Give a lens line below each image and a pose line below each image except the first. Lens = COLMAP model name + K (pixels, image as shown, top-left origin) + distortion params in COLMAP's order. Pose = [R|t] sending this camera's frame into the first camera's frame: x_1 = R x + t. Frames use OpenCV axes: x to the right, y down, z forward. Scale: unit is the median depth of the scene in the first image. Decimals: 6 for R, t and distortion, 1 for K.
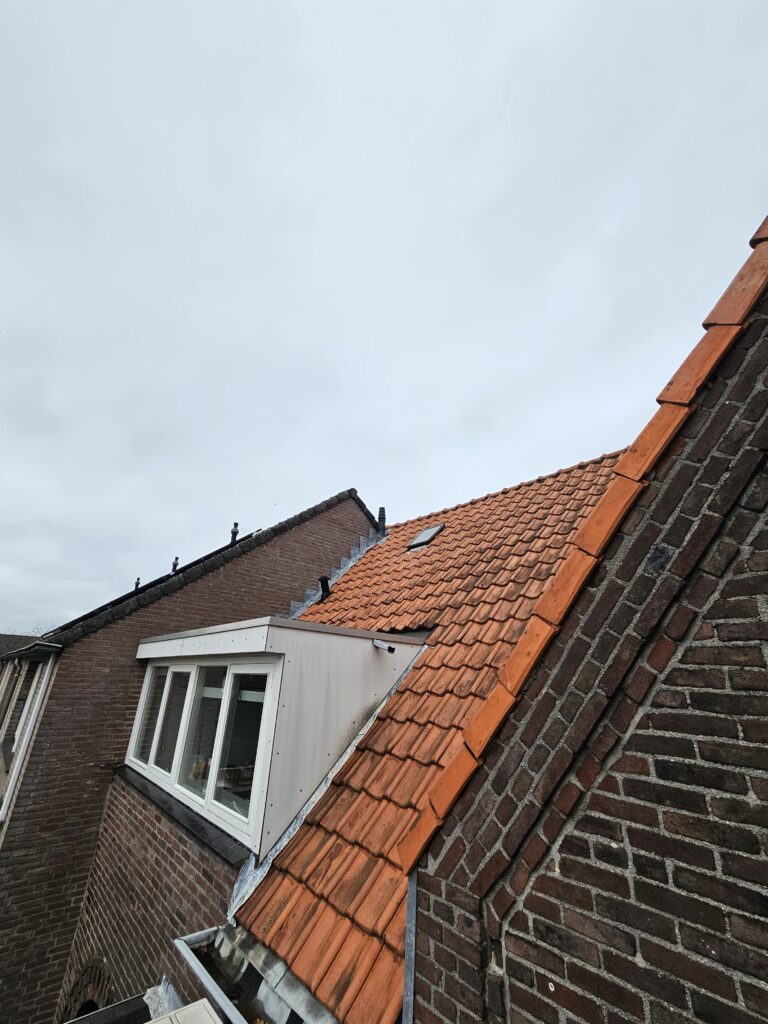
lens RADIAL K [[428.1, 0, 384.0], [0, 428.1, 512.0], [0, 0, 1]] dist [0.001066, -0.000122]
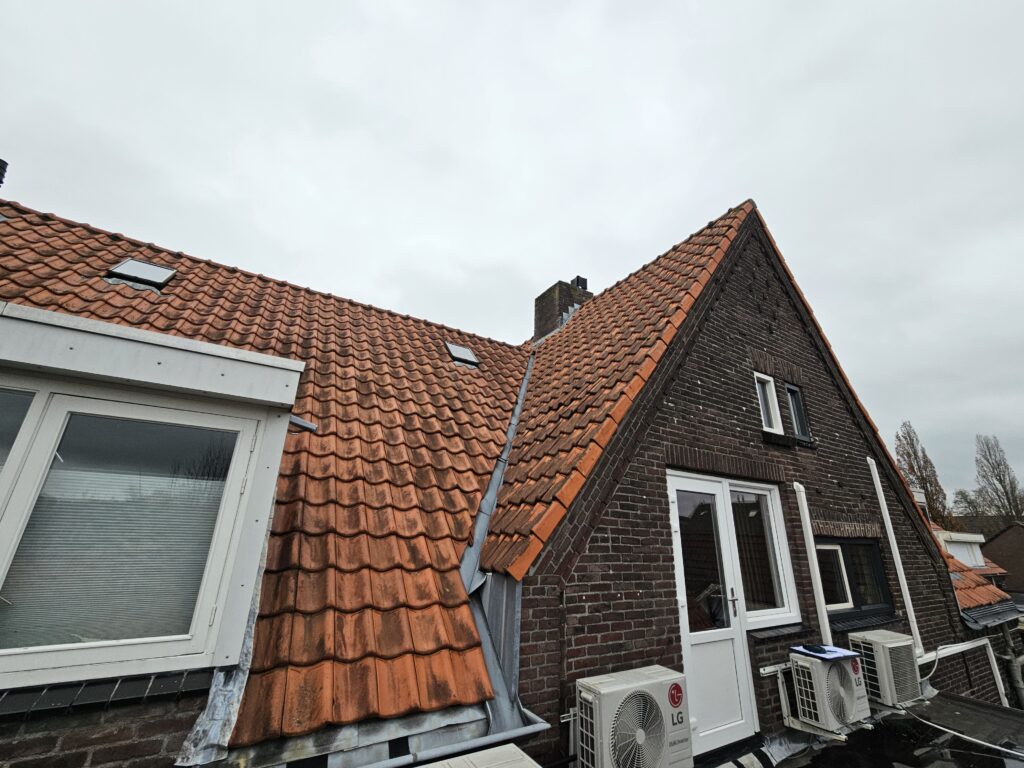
lens RADIAL K [[428.1, 0, 512.0], [0, 428.1, 384.0], [0, 0, 1]] dist [0.001066, -0.000122]
pose [[0.175854, 0.285905, 0.941984, -2.018443], [-0.387066, 0.899905, -0.200874, 0.646515], [-0.905127, -0.329285, 0.268916, 1.038100]]
